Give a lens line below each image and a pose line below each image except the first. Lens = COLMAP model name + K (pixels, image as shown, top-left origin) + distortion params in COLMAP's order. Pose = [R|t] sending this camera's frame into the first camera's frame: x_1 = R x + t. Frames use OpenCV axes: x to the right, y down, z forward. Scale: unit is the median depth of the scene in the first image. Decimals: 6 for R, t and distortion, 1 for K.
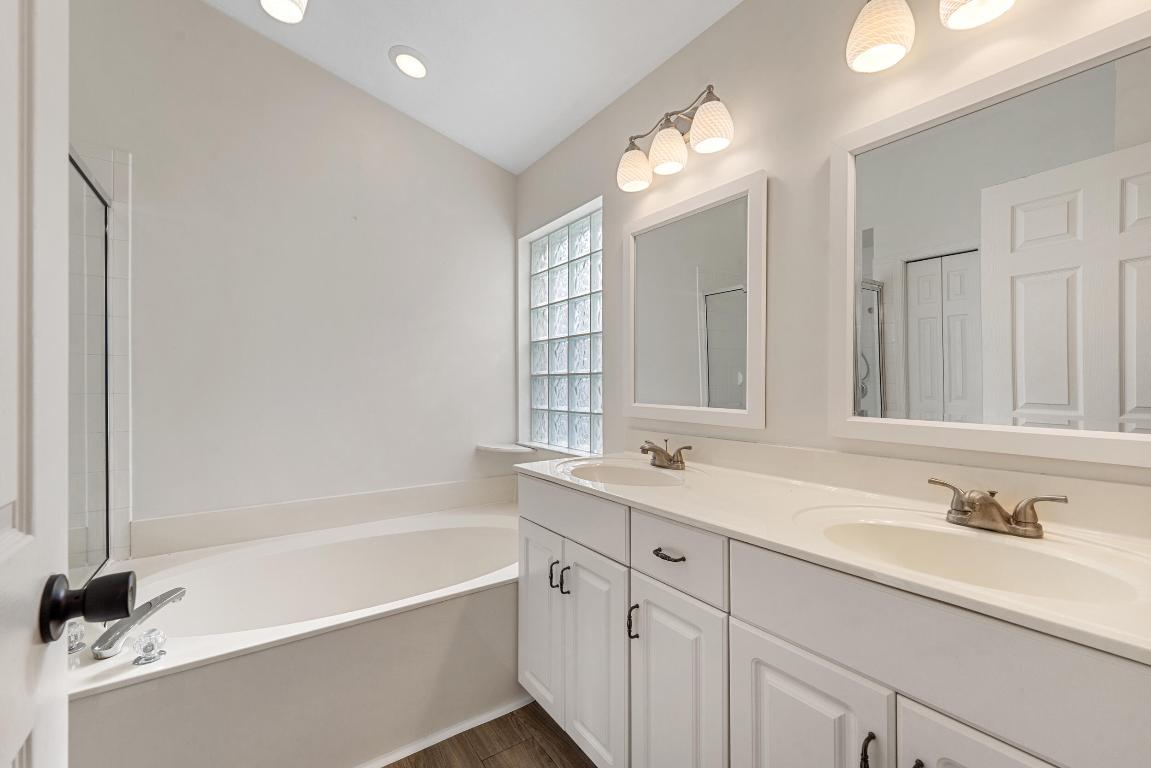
lens RADIAL K [[468.4, 0, 575.2], [0, 468.4, 387.7], [0, 0, 1]] dist [0.001713, 0.000008]
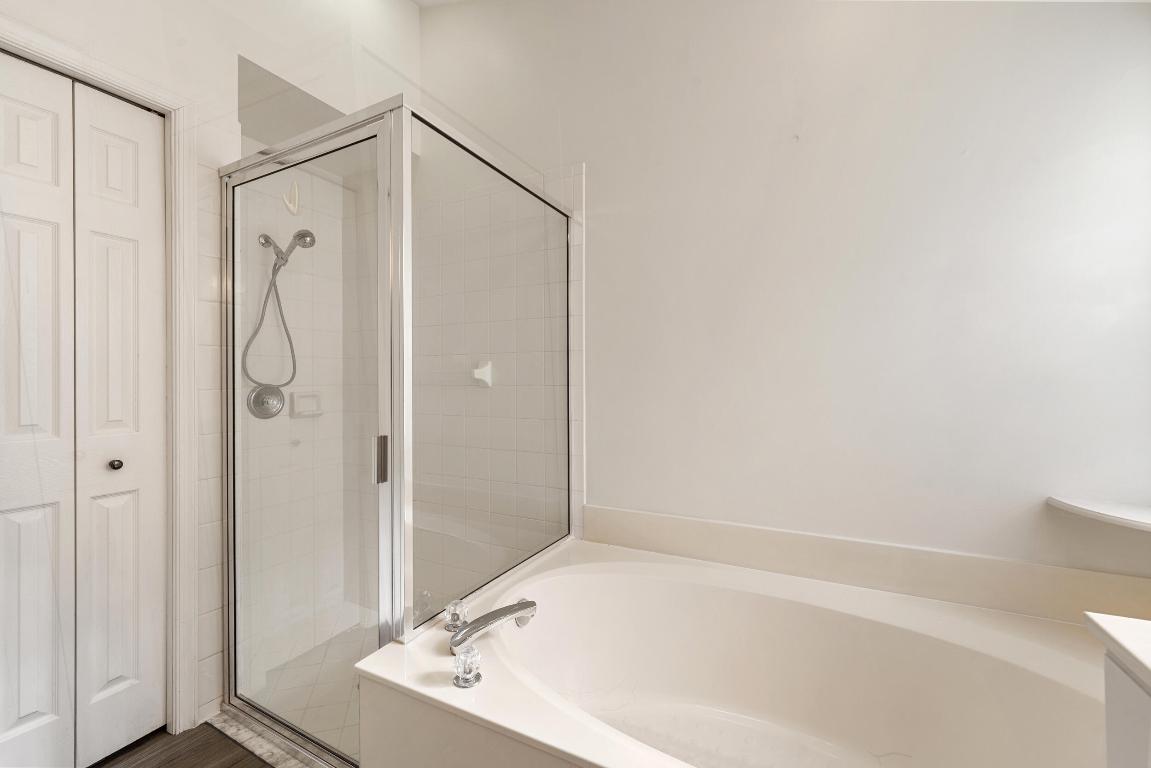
lens RADIAL K [[468.4, 0, 575.2], [0, 468.4, 387.7], [0, 0, 1]] dist [0.001713, 0.000008]
pose [[0.471529, 0.007524, -0.881819, -0.009688], [0.004669, 0.999928, 0.011028, 0.003576], [0.881838, -0.009317, 0.471460, 0.477497]]
